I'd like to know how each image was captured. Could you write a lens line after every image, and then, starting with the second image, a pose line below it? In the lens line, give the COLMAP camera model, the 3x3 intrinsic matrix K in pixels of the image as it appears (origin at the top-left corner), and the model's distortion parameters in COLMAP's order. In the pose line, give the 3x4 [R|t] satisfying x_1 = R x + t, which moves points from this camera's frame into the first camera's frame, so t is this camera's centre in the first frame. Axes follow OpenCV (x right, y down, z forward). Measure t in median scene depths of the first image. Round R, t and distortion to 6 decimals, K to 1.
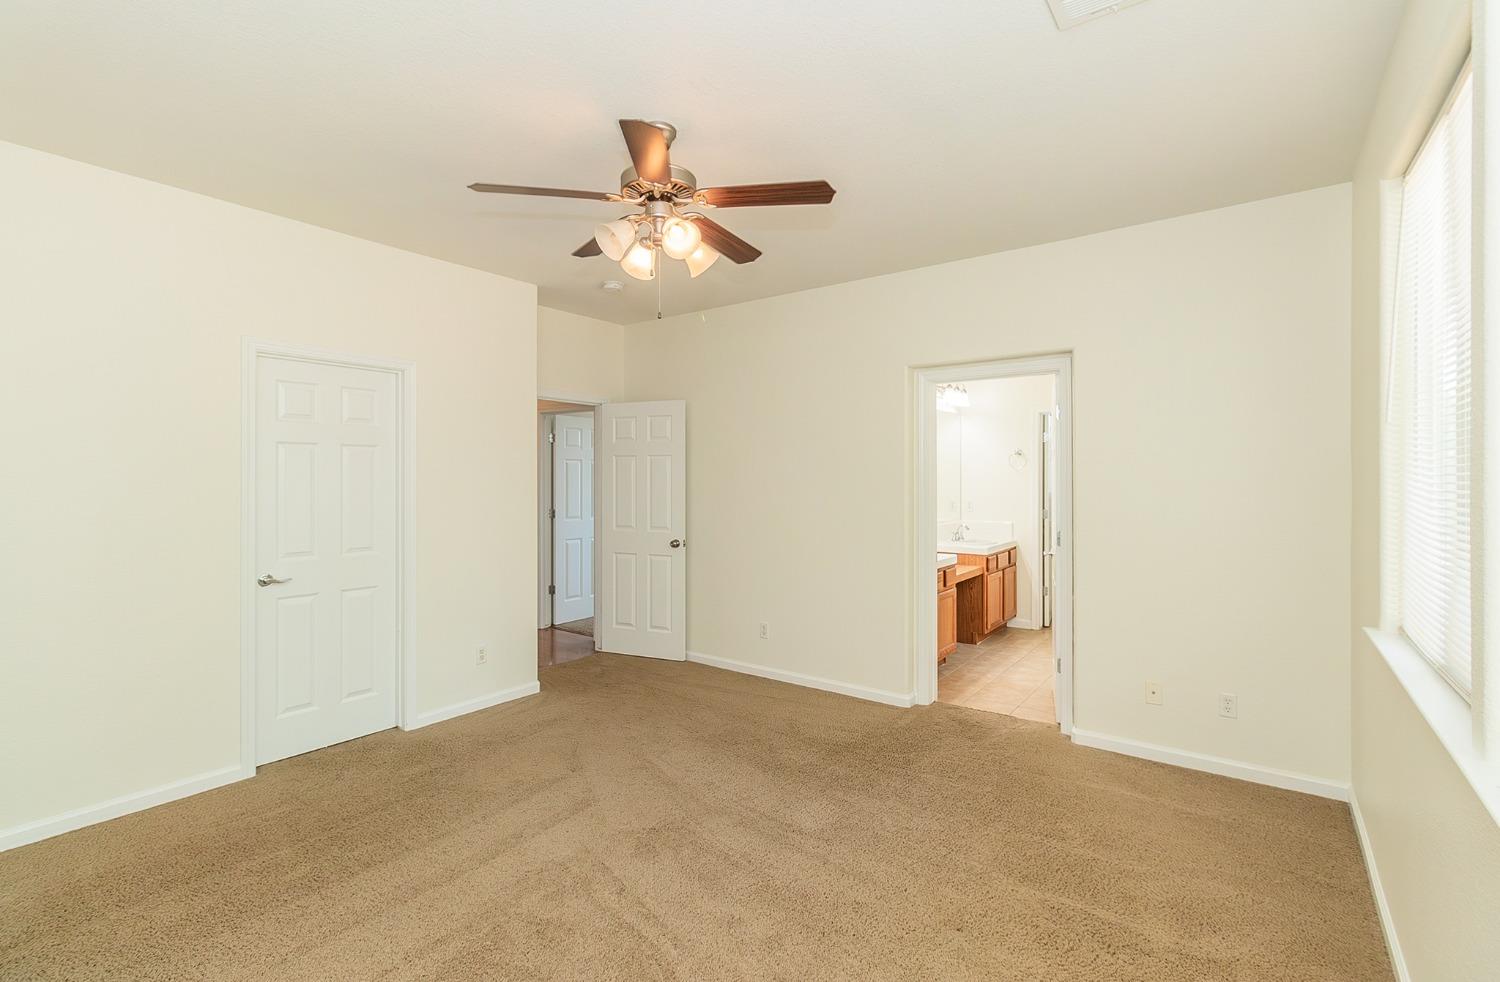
lens RADIAL K [[679.4, 0, 736.9], [0, 679.4, 487.2], [0, 0, 1]] dist [0.000823, -0.000834]
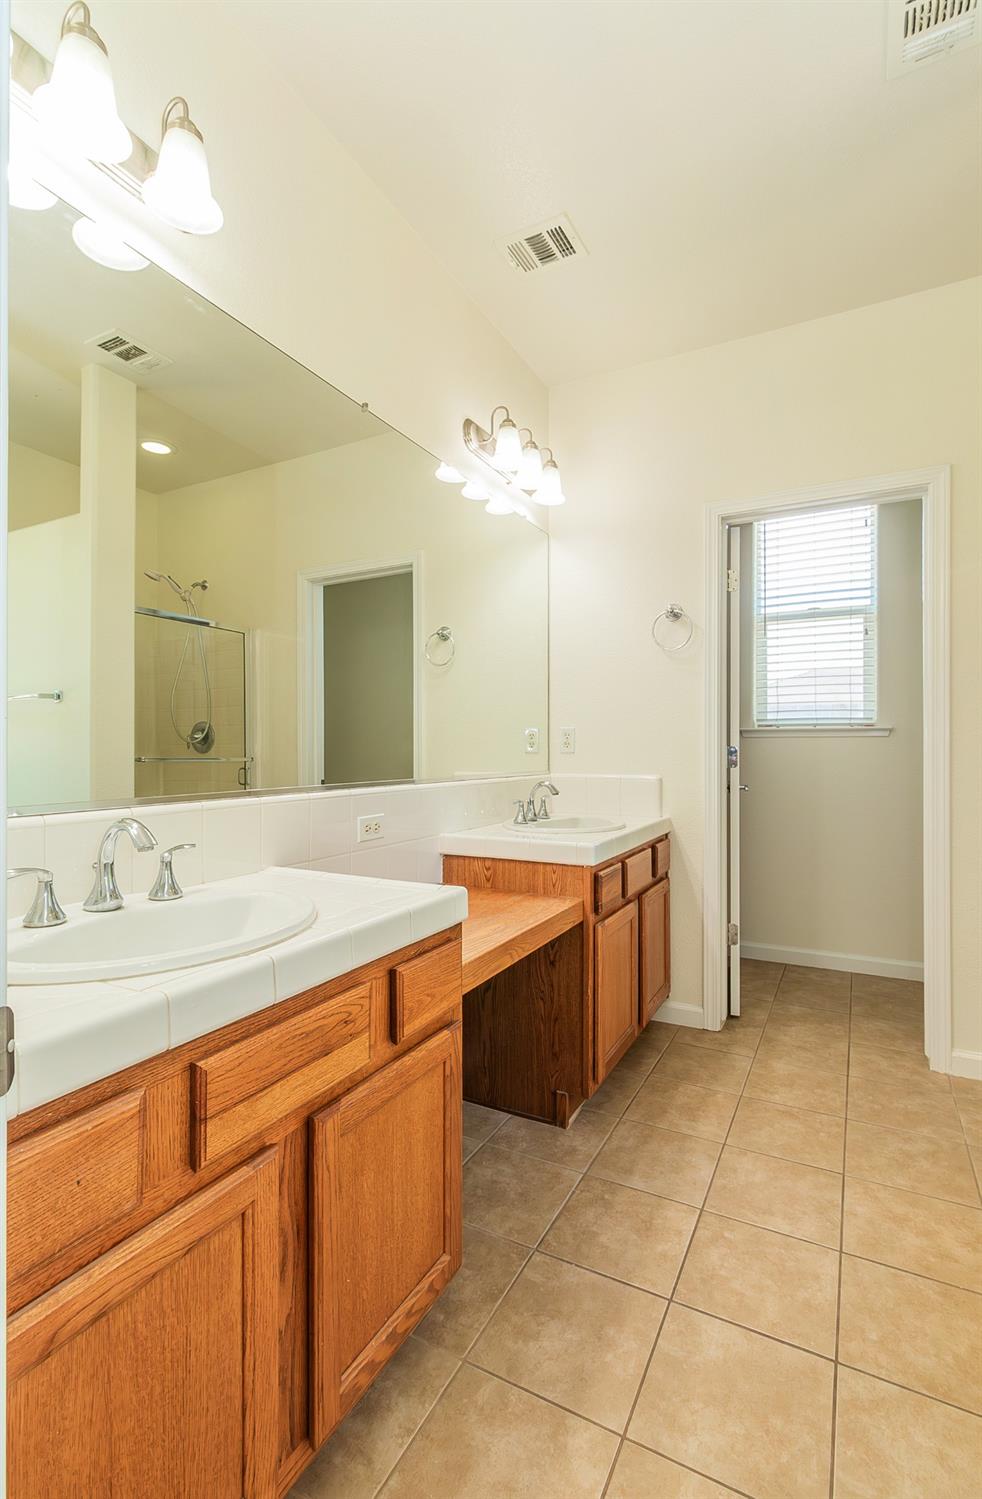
lens RADIAL K [[678.9, 0, 500.7], [0, 678.9, 749.7], [0, 0, 1]] dist [0.000823, -0.000834]
pose [[0.986096, 0.000984, 0.166175, 0.247897], [0.000465, 0.999962, -0.008682, 0.040616], [-0.166177, 0.008638, 0.986058, 0.626648]]
